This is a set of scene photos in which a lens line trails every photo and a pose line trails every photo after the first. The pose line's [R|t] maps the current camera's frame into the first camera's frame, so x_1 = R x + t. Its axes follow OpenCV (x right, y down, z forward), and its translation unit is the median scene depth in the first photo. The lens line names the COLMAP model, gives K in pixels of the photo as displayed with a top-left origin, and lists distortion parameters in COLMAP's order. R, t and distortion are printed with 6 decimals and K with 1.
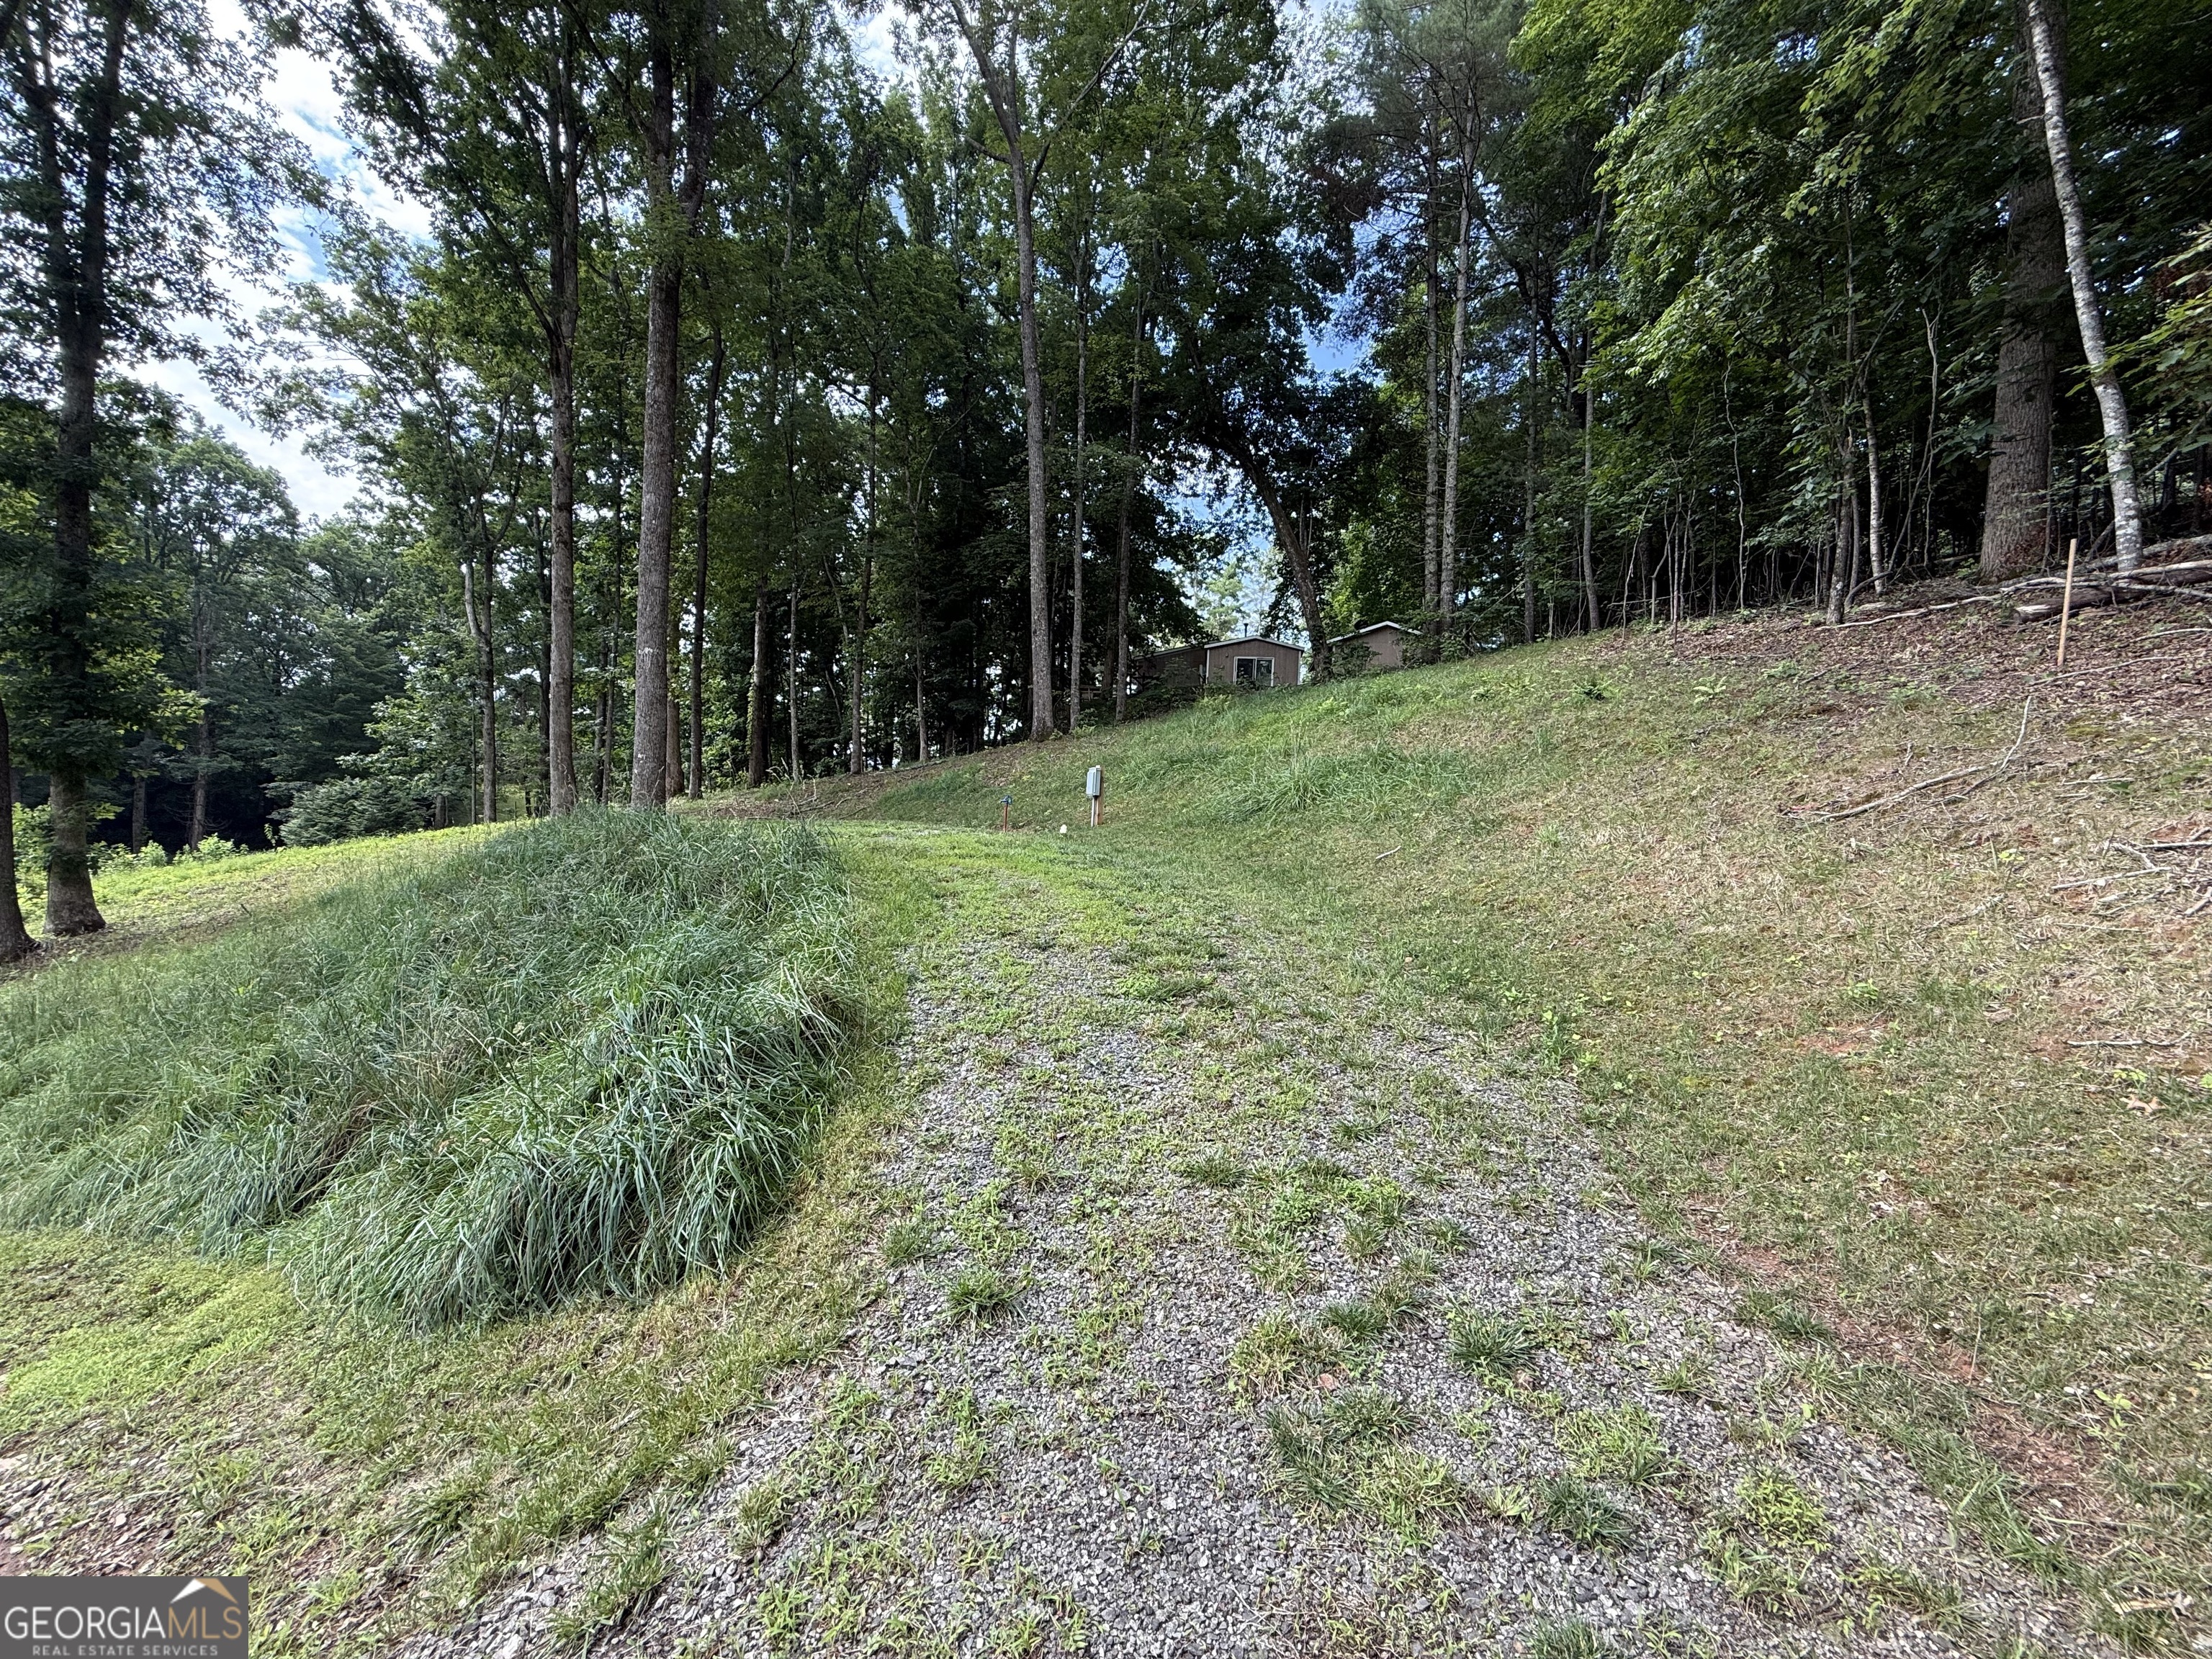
lens RADIAL K [[870.5, 0, 1107.1], [0, 870.5, 825.8], [0, 0, 1]] dist [-0.003597, 0.001000]
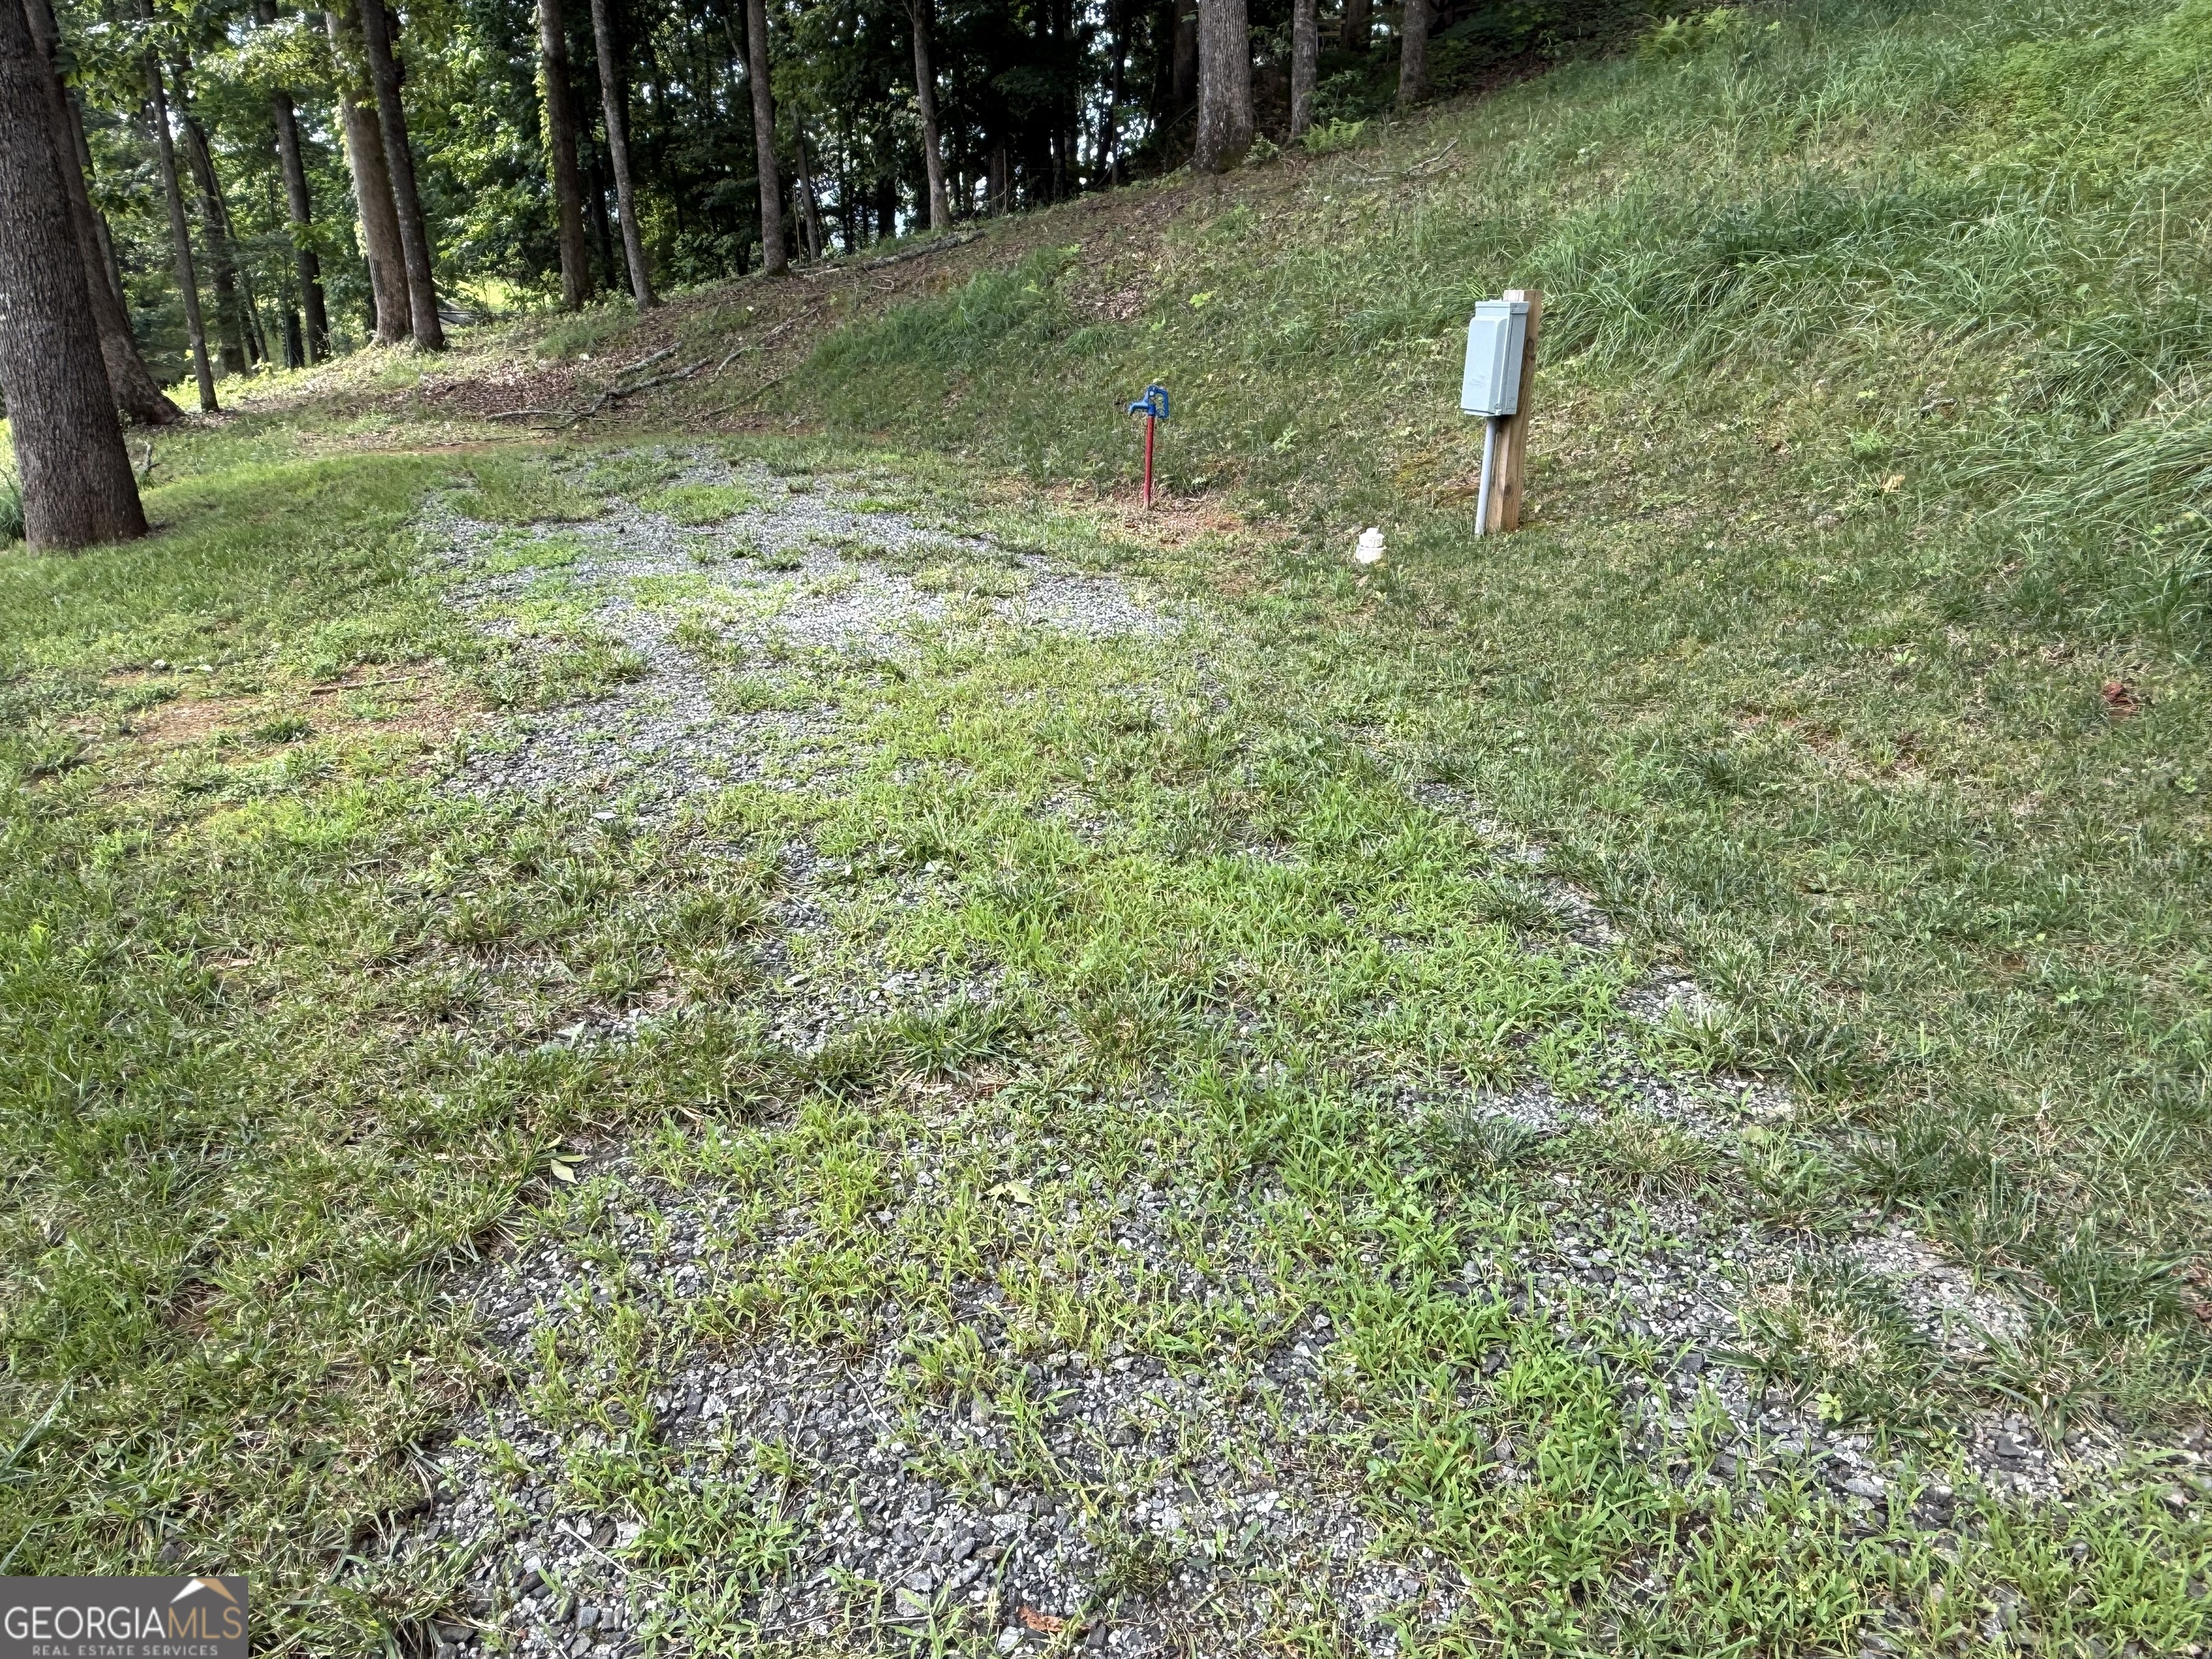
lens RADIAL K [[1471.8, 0, 1103.0], [0, 1471.8, 830.6], [0, 0, 1]] dist [-0.006244, -0.000762]
pose [[0.991174, 0.013750, -0.131851, -0.025638], [0.030129, 0.945212, 0.325063, -0.023429], [0.129097, -0.326167, 0.936456, 0.197276]]
